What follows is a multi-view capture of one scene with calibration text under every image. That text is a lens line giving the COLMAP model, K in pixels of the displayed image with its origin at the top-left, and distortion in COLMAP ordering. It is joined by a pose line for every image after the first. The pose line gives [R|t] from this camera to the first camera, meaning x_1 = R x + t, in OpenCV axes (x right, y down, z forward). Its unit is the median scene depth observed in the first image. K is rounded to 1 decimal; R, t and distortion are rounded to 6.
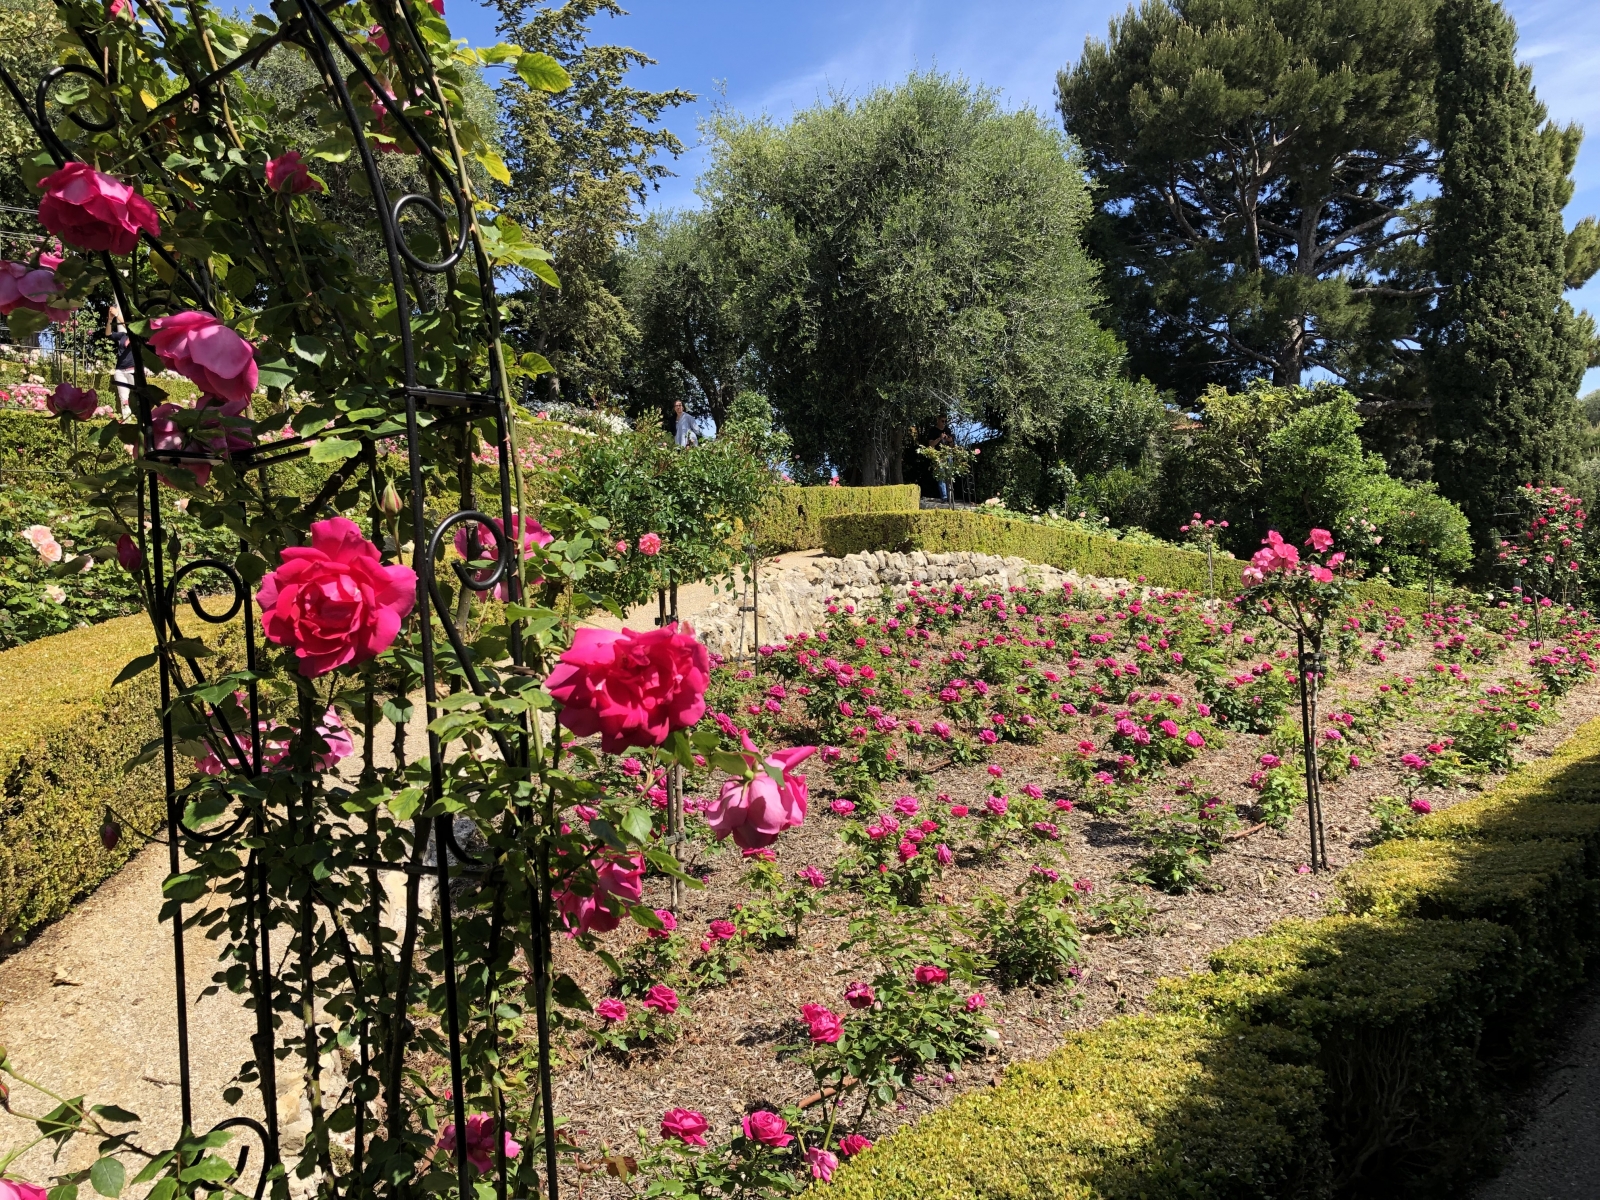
lens RADIAL K [[1326.6, 0, 800.0], [0, 1326.6, 600.0], [0, 0, 1]] dist [-0.013363, 0.154133]
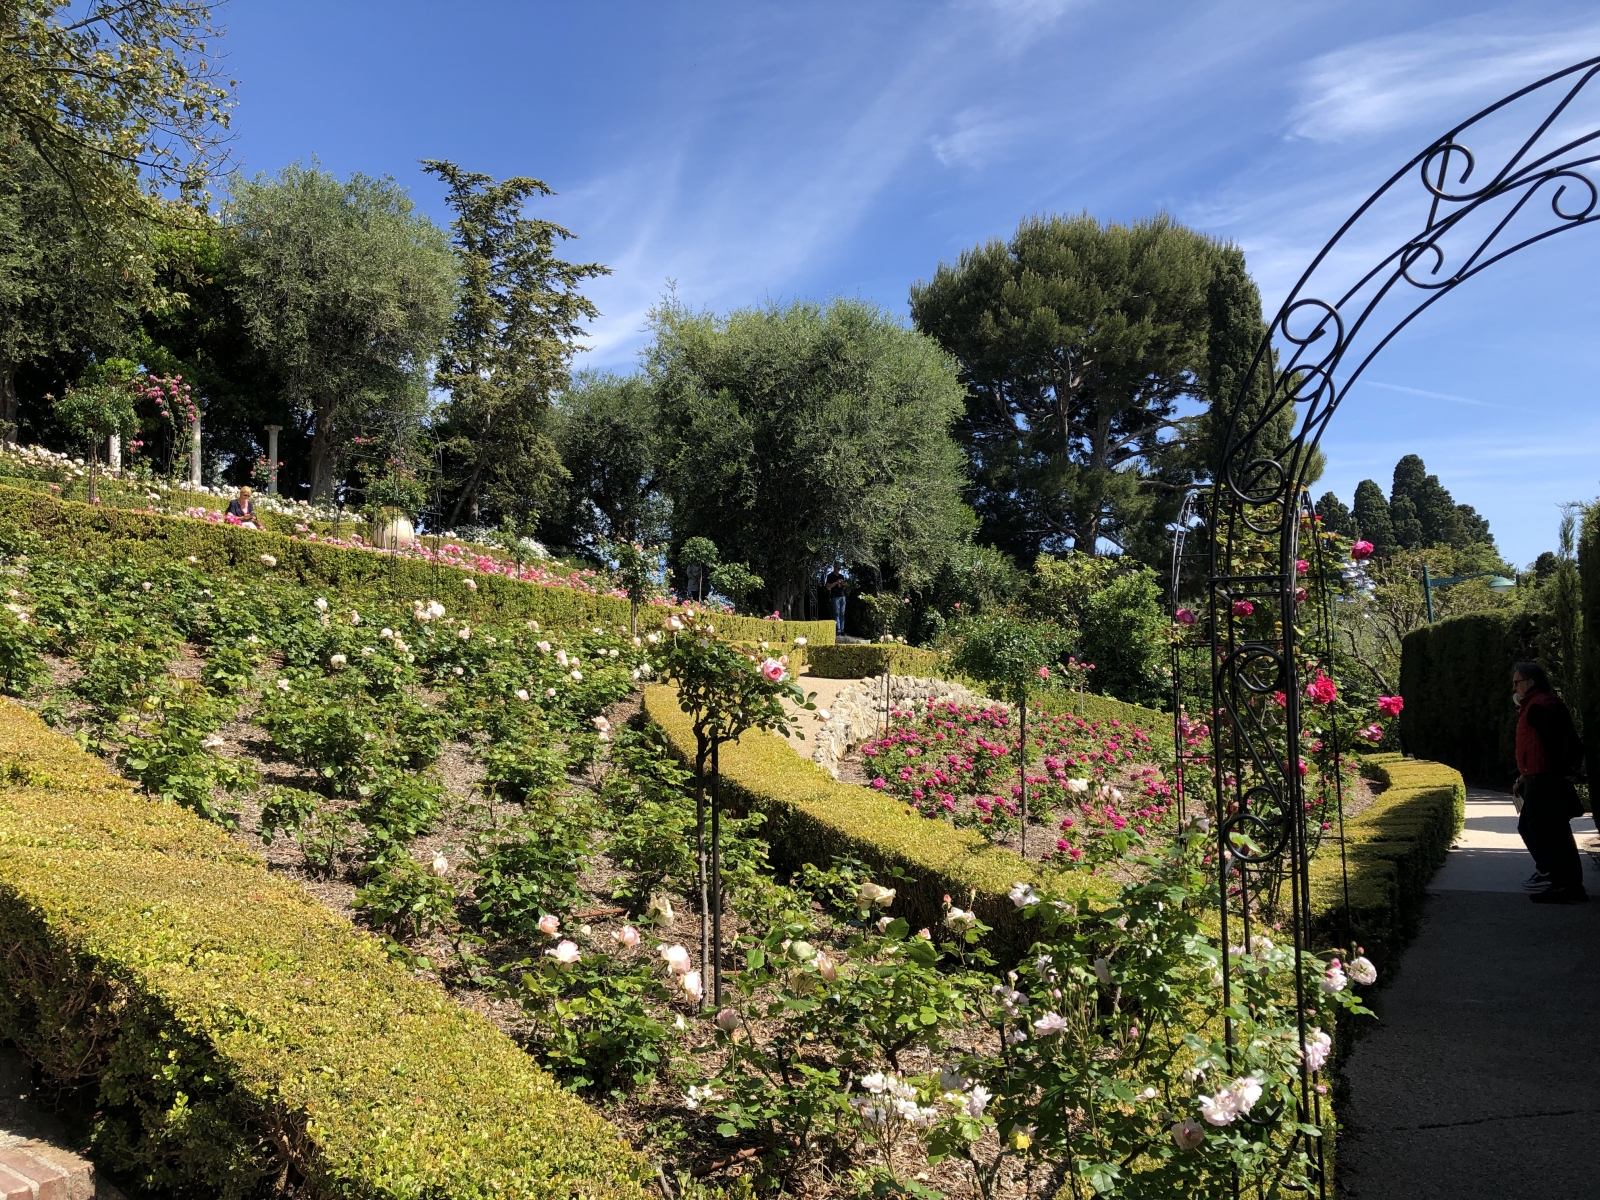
lens RADIAL K [[1314.7, 0, 800.0], [0, 1314.7, 600.0], [0, 0, 1]] dist [0.213947, -0.001624]
pose [[0.978453, 0.059720, 0.197642, -0.166826], [-0.041599, 0.994646, -0.094602, 0.011103], [-0.202234, 0.084342, 0.975699, -0.184295]]
